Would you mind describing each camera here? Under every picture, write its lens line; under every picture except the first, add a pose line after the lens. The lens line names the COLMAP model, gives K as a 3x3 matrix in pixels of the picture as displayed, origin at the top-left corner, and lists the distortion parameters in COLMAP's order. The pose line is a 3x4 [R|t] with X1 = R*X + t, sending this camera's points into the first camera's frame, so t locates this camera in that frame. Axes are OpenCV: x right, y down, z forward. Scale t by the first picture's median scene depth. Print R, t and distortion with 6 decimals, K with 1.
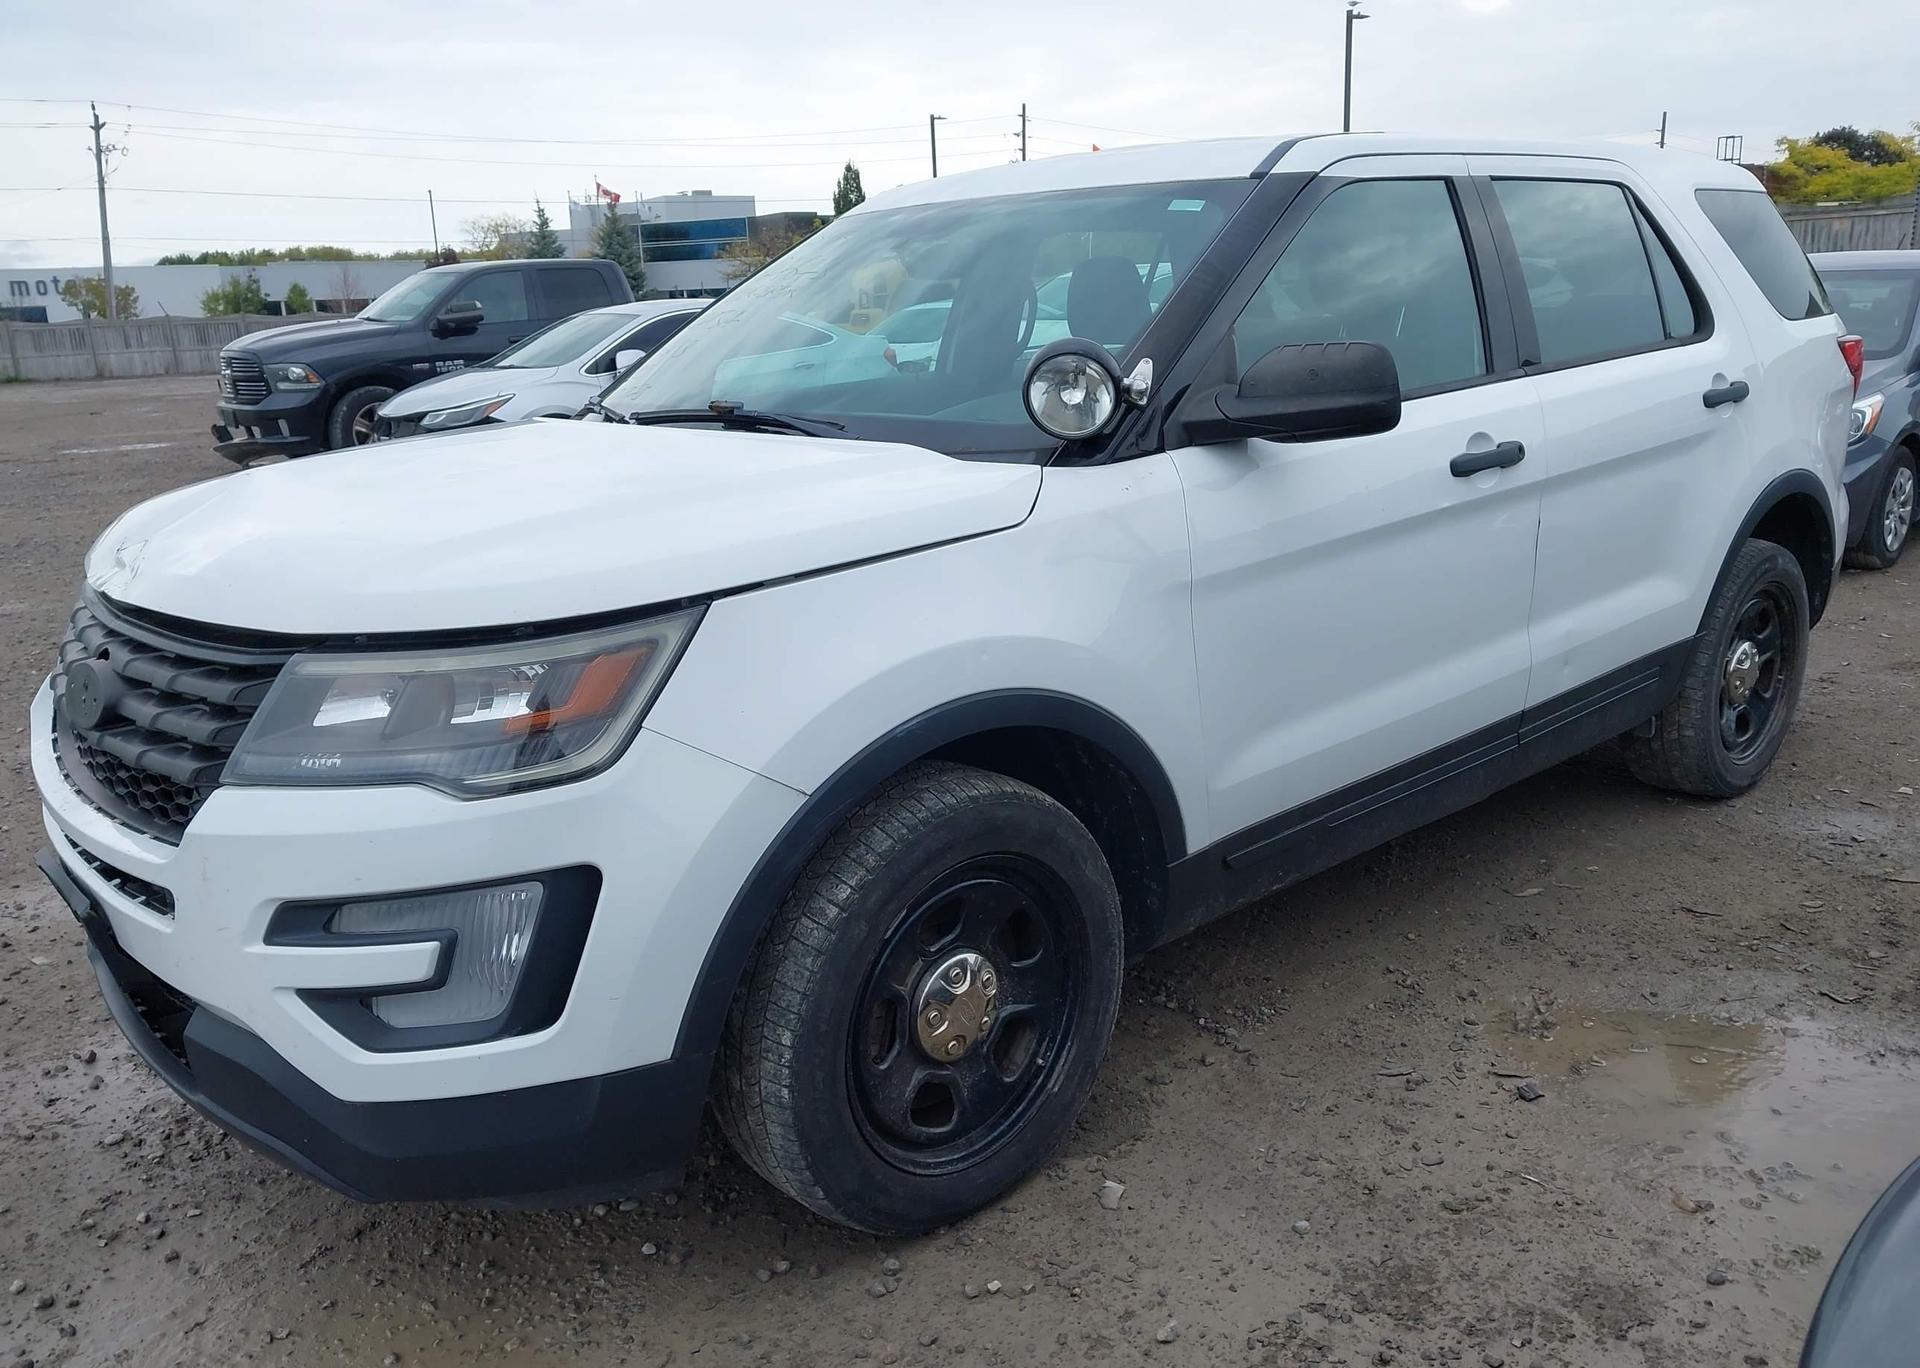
lens RADIAL K [[1511.5, 0, 978.0], [0, 1511.5, 723.3], [0, 0, 1]] dist [0.030672, -0.031881]
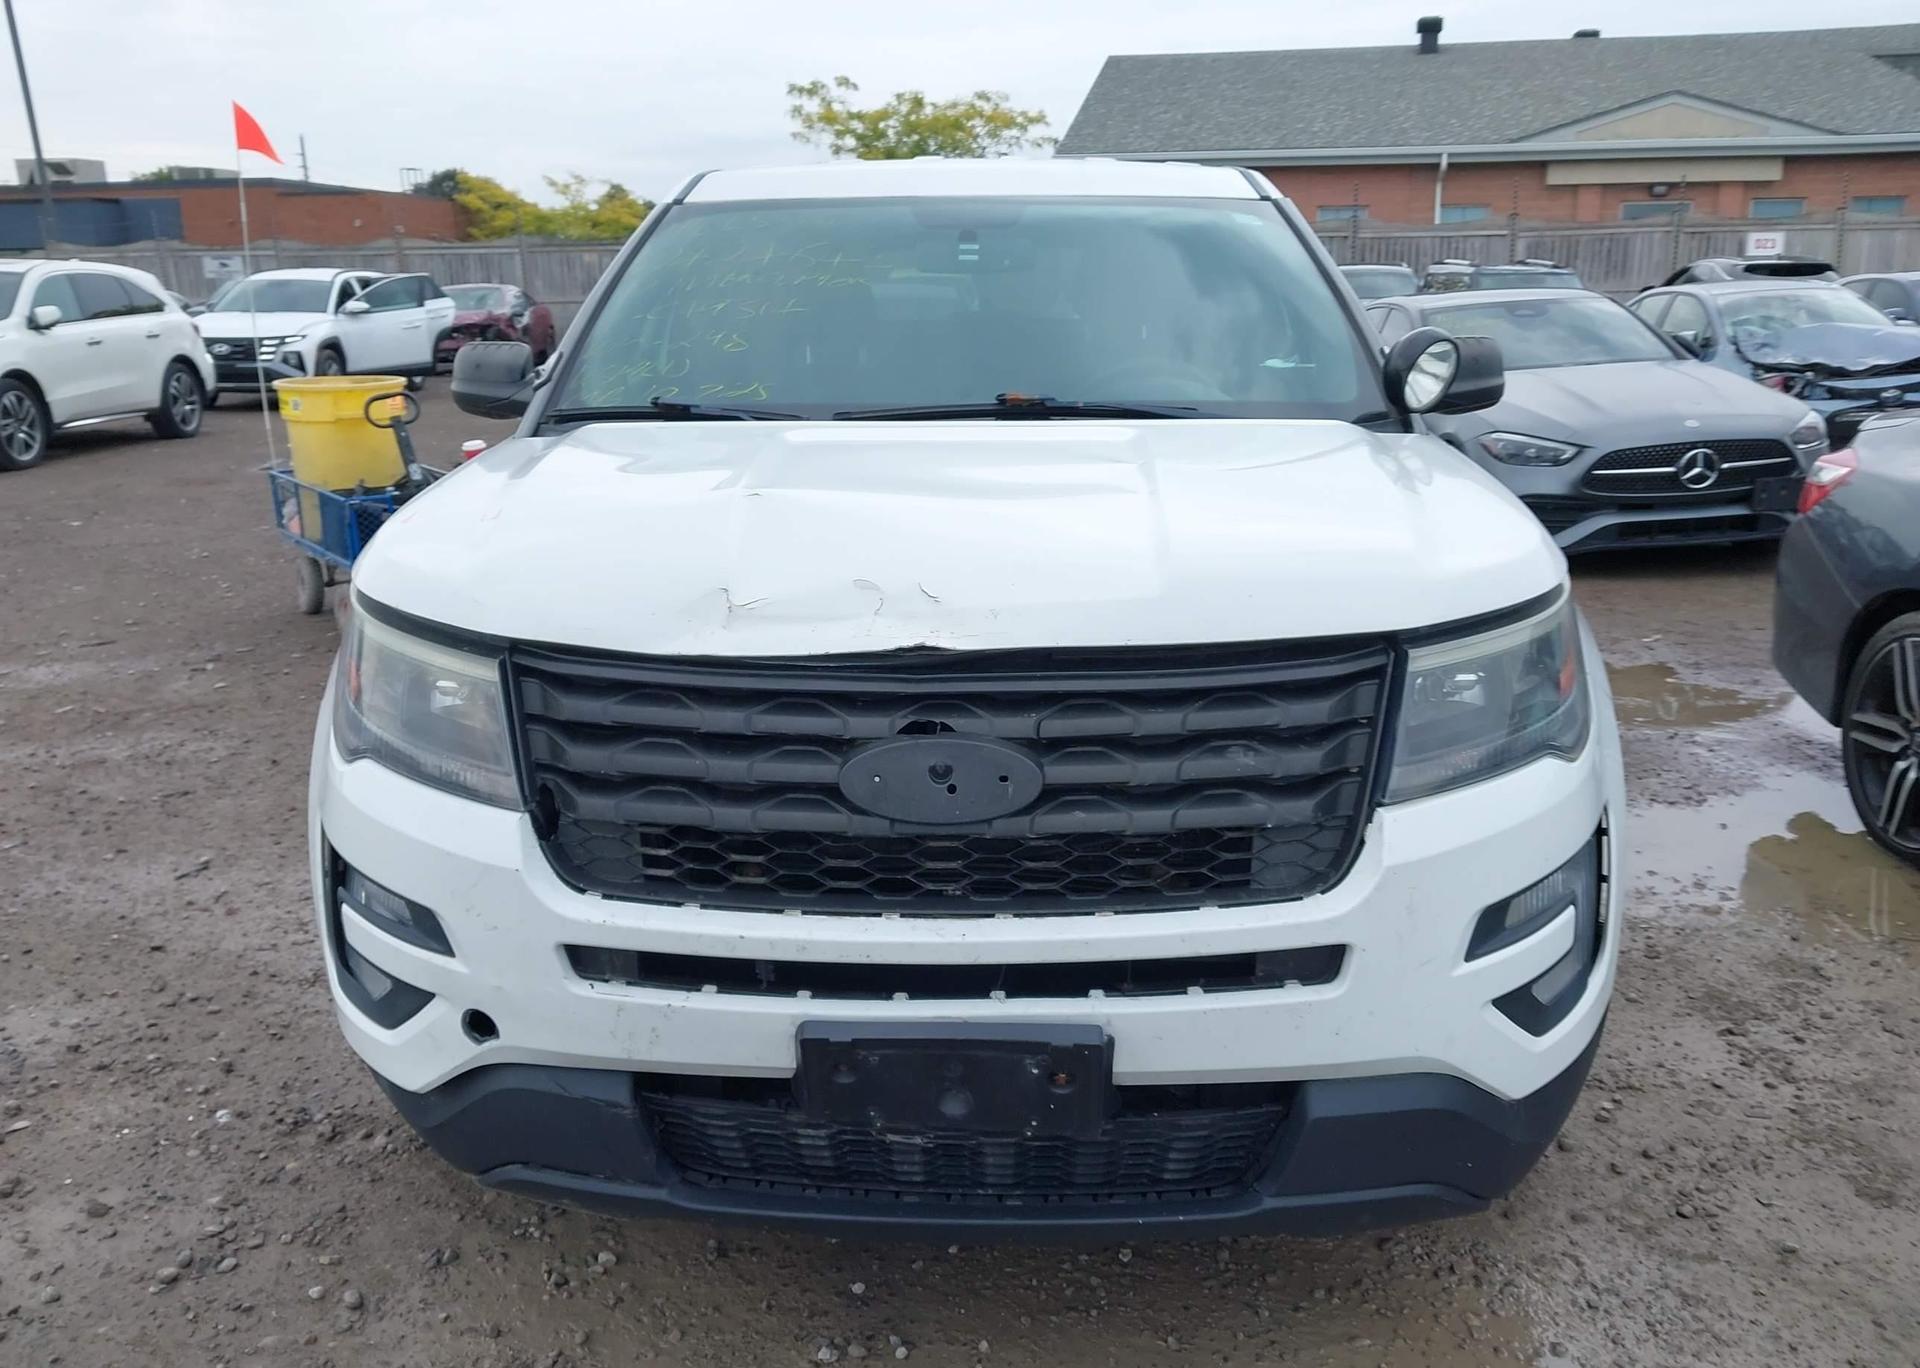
lens RADIAL K [[1511.5, 0, 996.8], [0, 1511.5, 697.3], [0, 0, 1]] dist [0.030672, -0.031881]
pose [[0.687795, -0.159004, 0.708276, -1.020311], [0.179711, 0.982639, 0.046083, -0.083724], [-0.703307, 0.095590, 0.704430, 0.421198]]
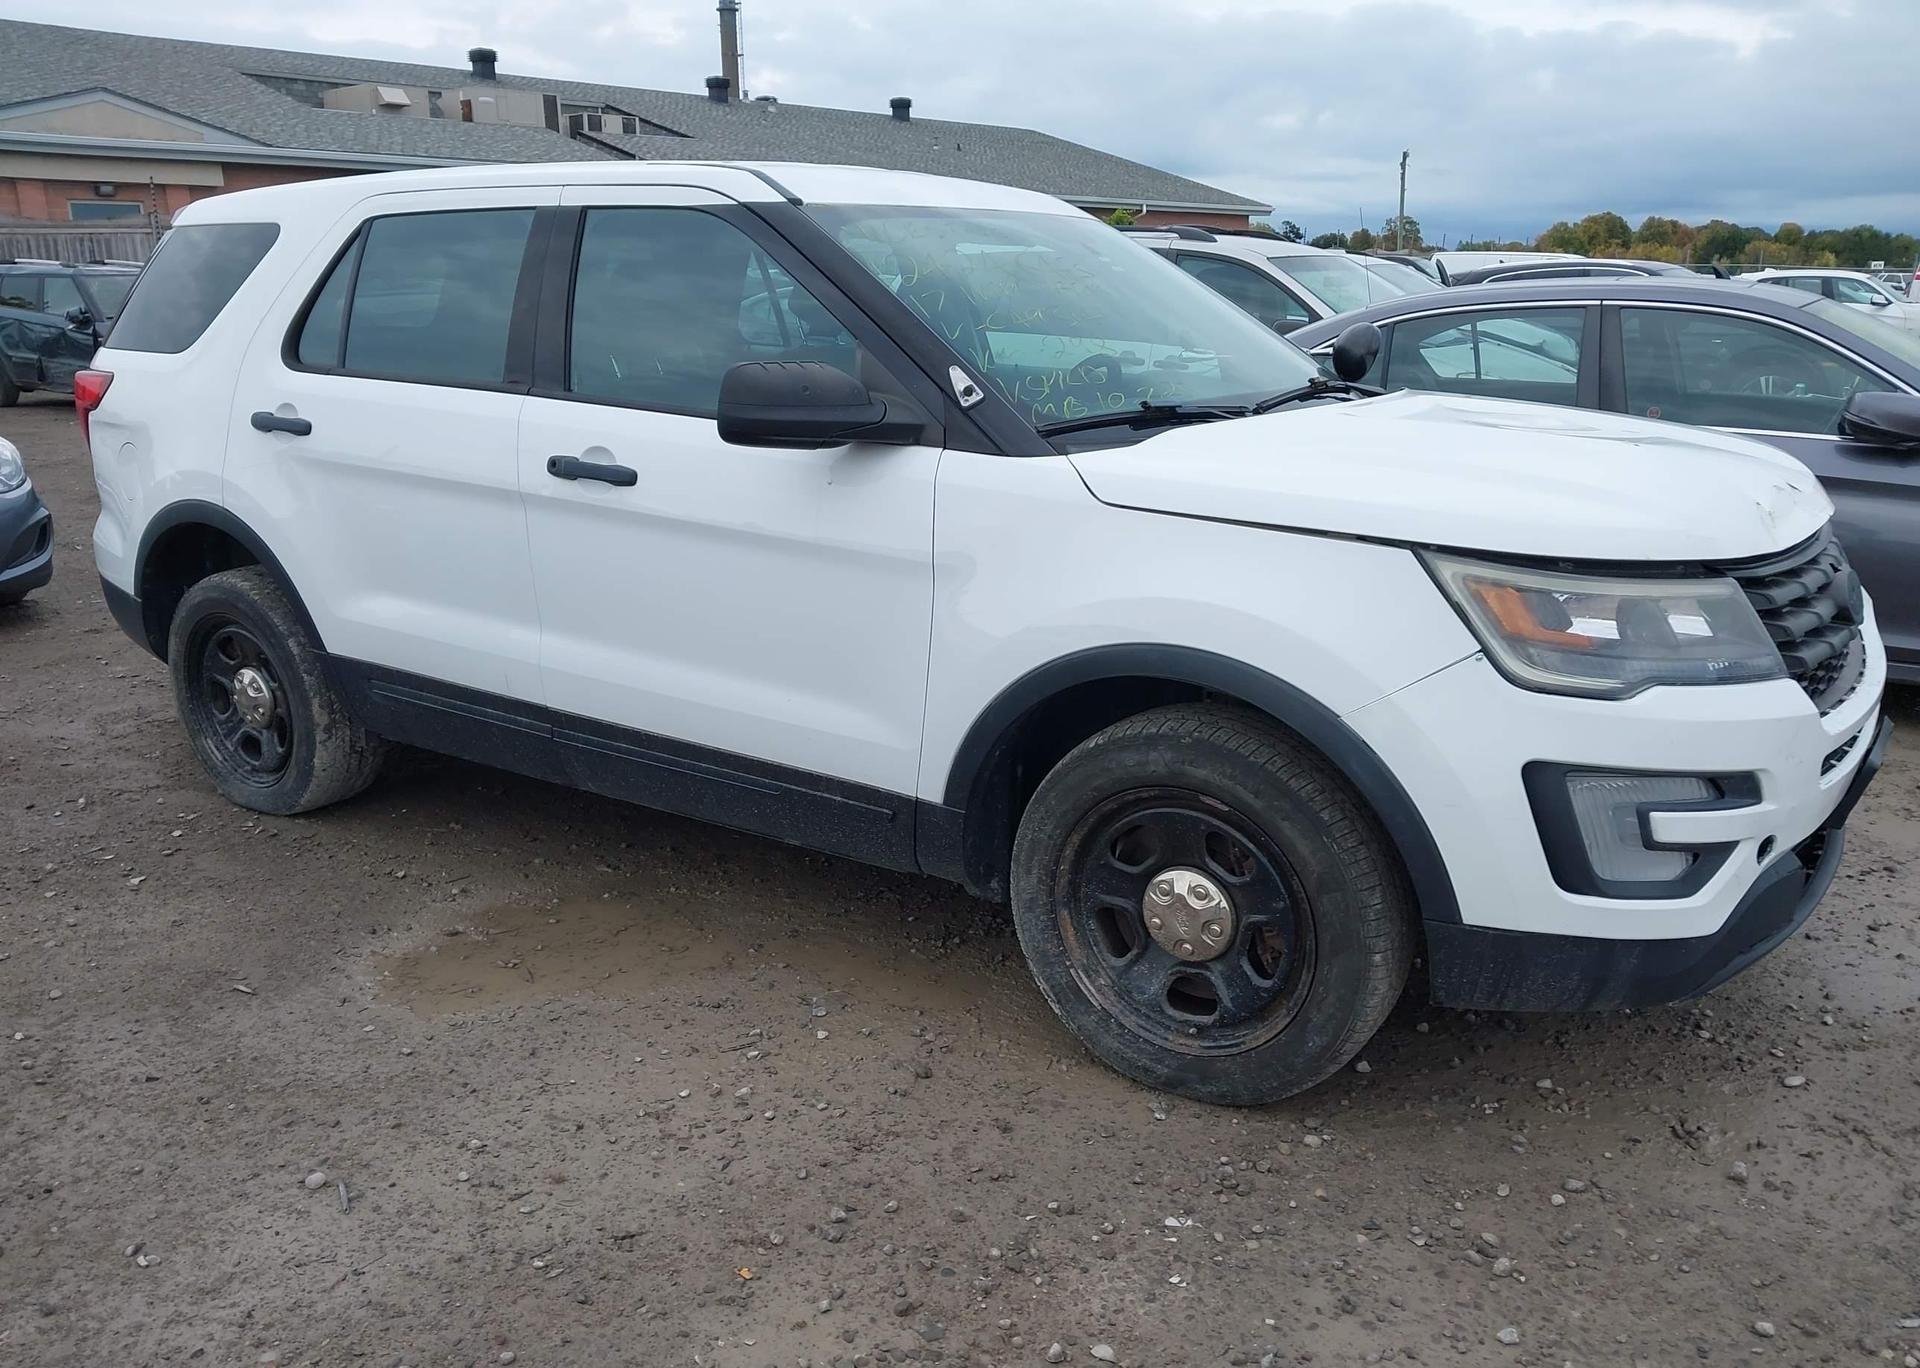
lens RADIAL K [[1511.5, 0, 955.3], [0, 1511.5, 673.6], [0, 0, 1]] dist [0.030672, -0.031881]
pose [[-0.244836, -0.208424, 0.946897, -1.491286], [0.277363, 0.920751, 0.274386, -0.469979], [-0.929045, 0.329814, -0.167624, 1.784490]]
